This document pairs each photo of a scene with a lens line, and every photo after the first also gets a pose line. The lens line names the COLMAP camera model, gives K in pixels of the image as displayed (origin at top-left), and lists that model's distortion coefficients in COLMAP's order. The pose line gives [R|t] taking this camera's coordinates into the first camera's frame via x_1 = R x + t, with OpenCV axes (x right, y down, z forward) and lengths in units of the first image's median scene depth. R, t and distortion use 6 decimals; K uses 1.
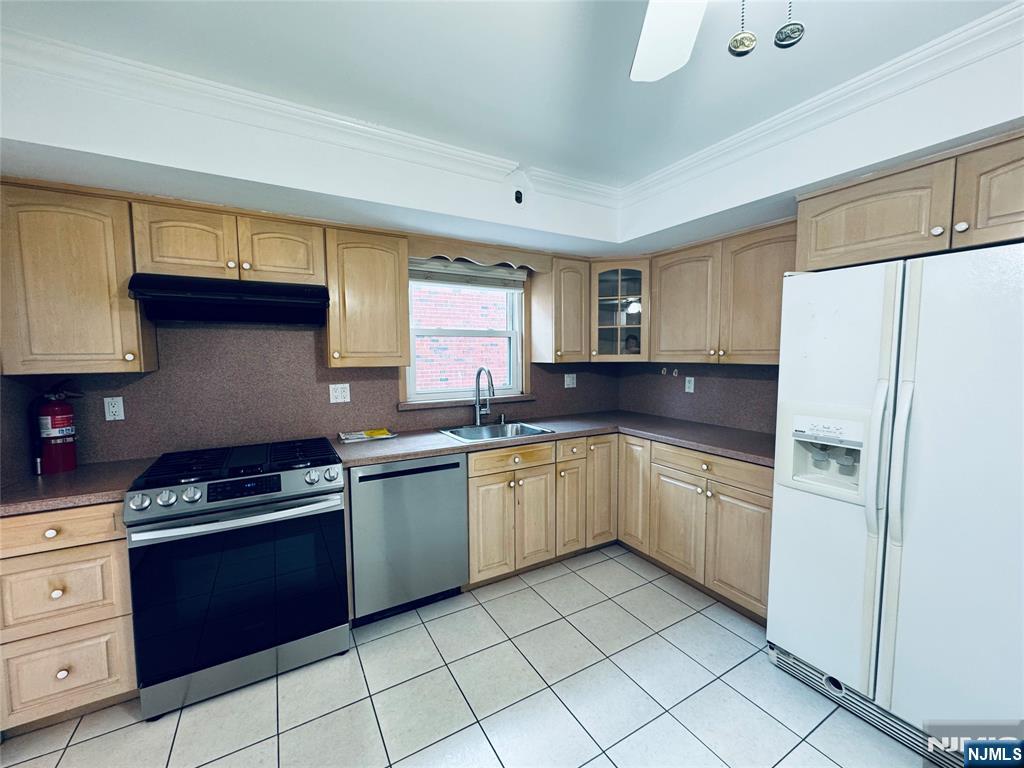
lens RADIAL K [[409.5, 0, 511.2], [0, 409.5, 382.8], [0, 0, 1]] dist [-0.002252, 0.000346]
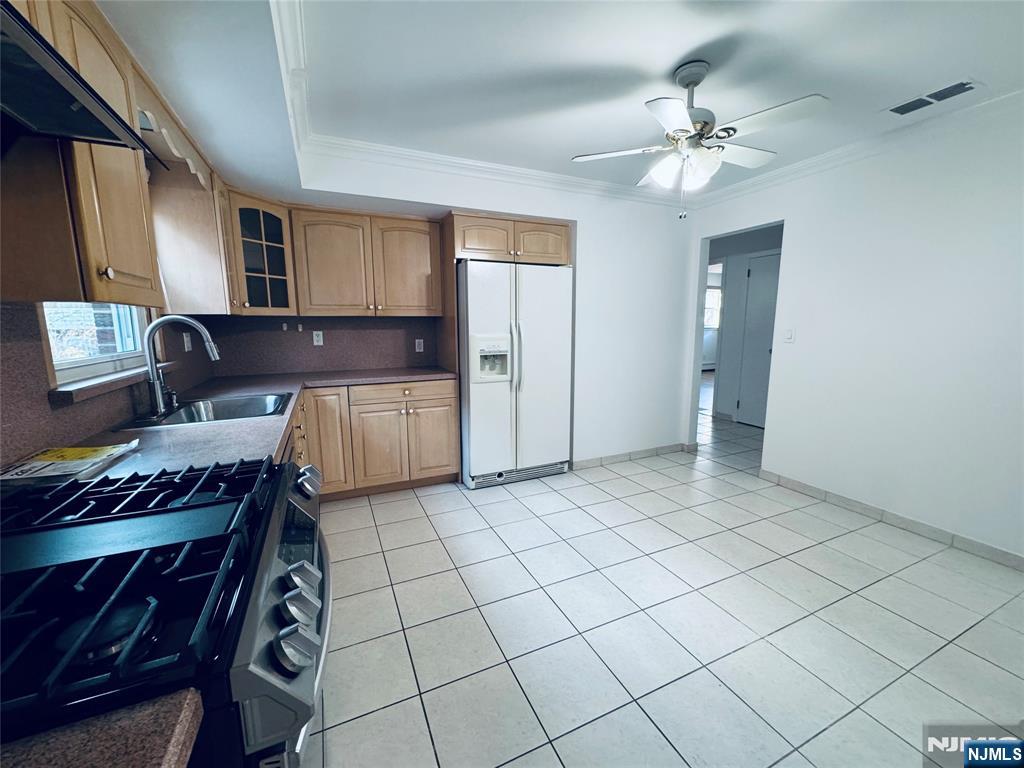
lens RADIAL K [[409.5, 0, 510.1], [0, 409.5, 384.1], [0, 0, 1]] dist [-0.002252, 0.000346]
pose [[0.102770, -0.143370, 0.984319, -0.800597], [0.077410, 0.987710, 0.135782, 0.022123], [-0.991688, 0.062242, 0.112606, 0.506681]]
